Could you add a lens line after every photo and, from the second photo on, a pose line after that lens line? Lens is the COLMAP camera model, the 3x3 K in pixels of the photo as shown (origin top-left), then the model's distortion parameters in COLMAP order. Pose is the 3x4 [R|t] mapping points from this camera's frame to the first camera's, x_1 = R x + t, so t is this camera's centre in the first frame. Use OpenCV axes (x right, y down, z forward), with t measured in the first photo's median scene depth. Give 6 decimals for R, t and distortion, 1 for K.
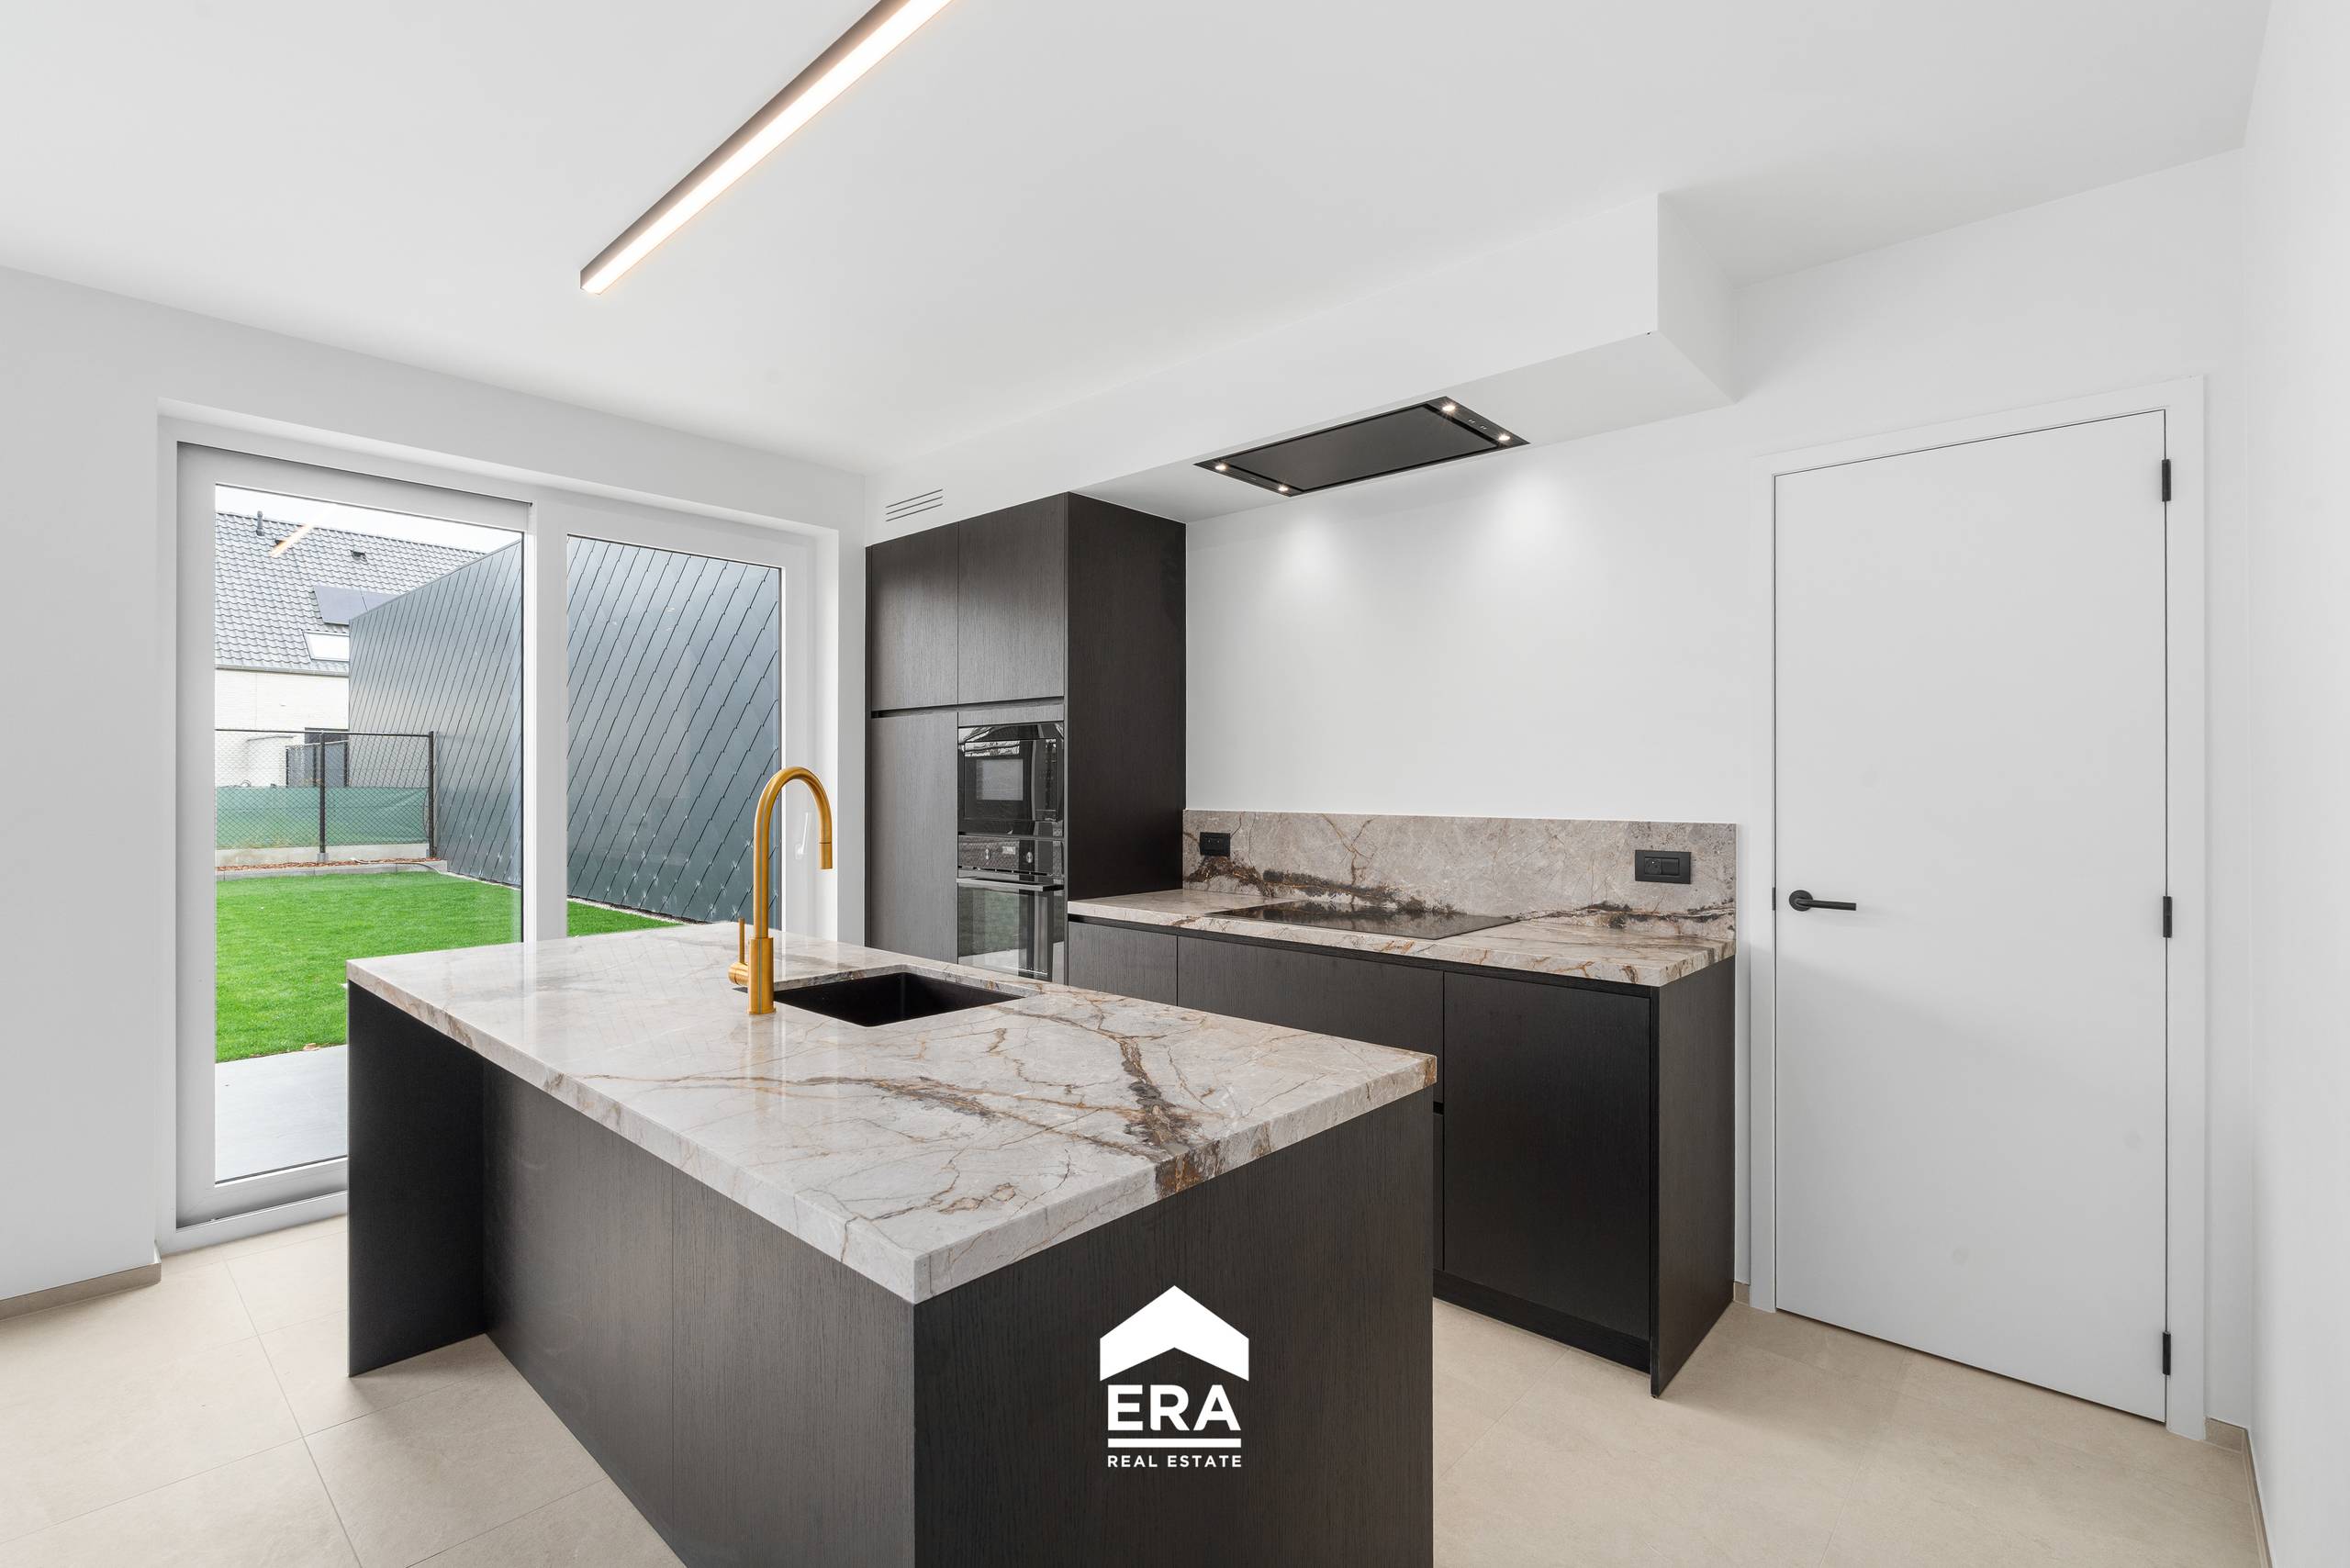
lens RADIAL K [[1076.4, 0, 1175.0], [0, 1076.4, 784.0], [0, 0, 1]] dist [-0.006034, -0.000569]
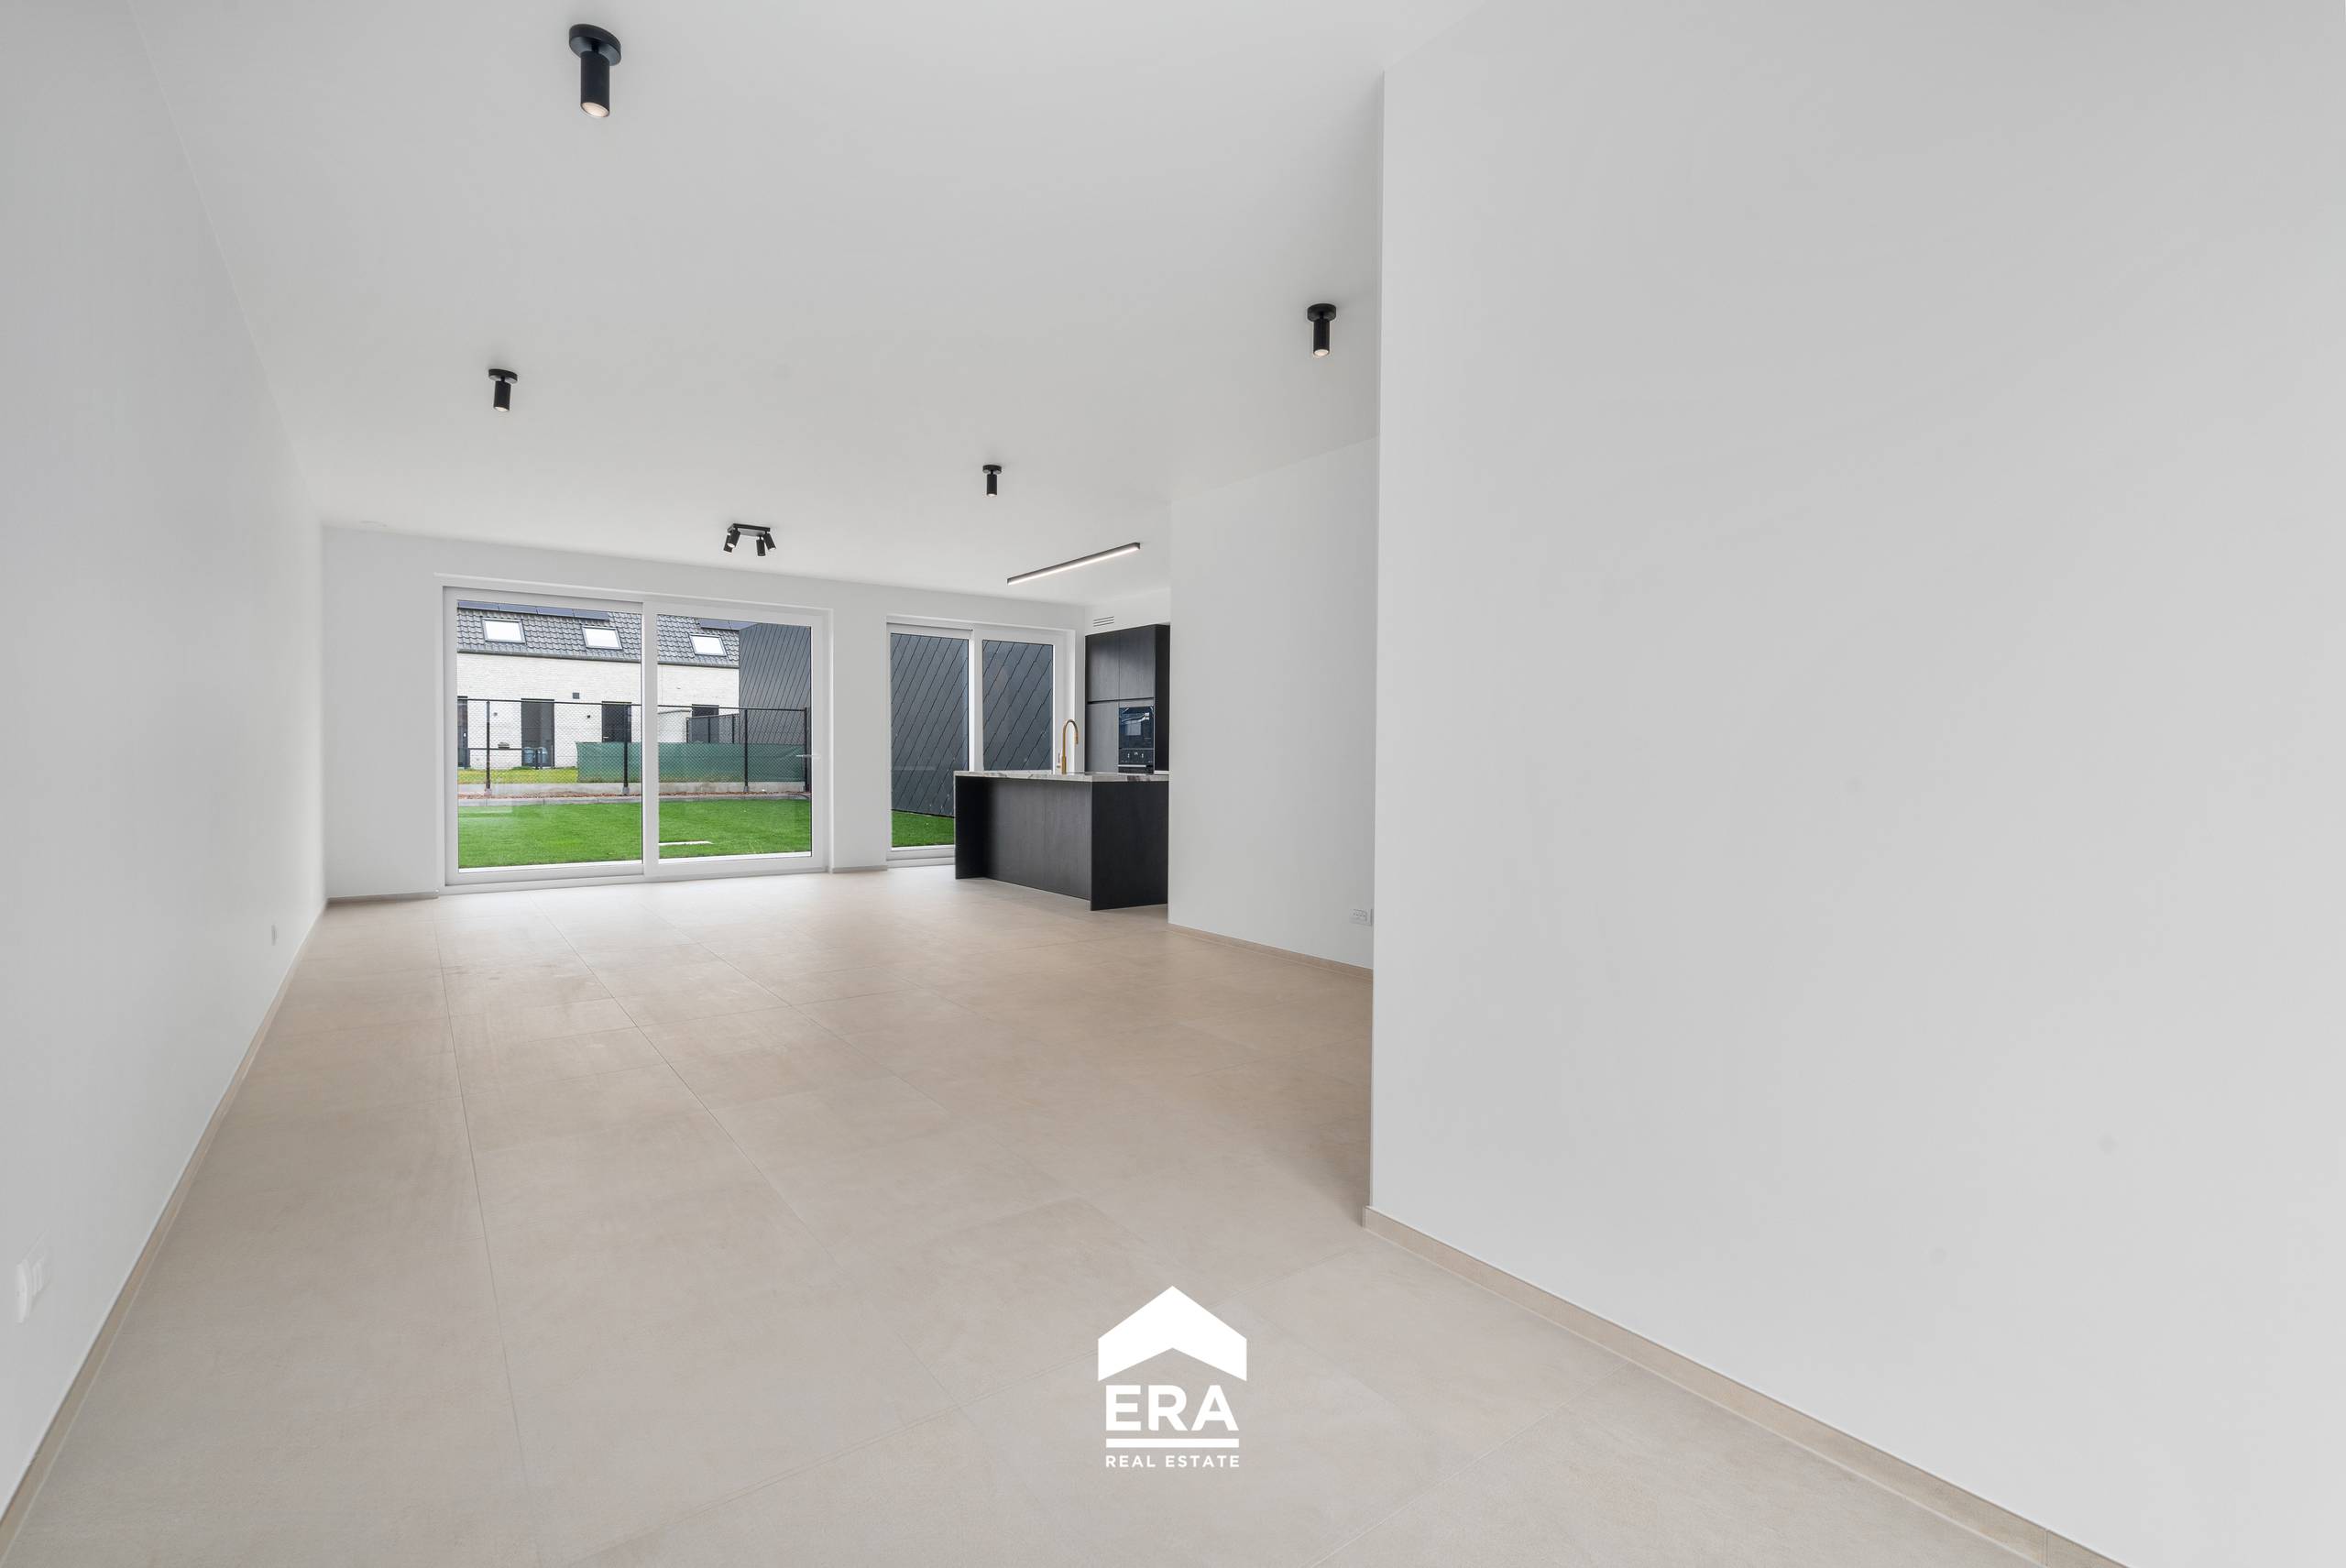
lens RADIAL K [[1033.0, 0, 1203.8], [0, 1033.0, 782.7], [0, 0, 1]] dist [-0.001170, 0.000017]
pose [[0.986352, 0.007965, -0.164460, 0.382283], [-0.003267, 0.999579, 0.028820, 0.051211], [0.164621, -0.027890, 0.985963, -1.333222]]
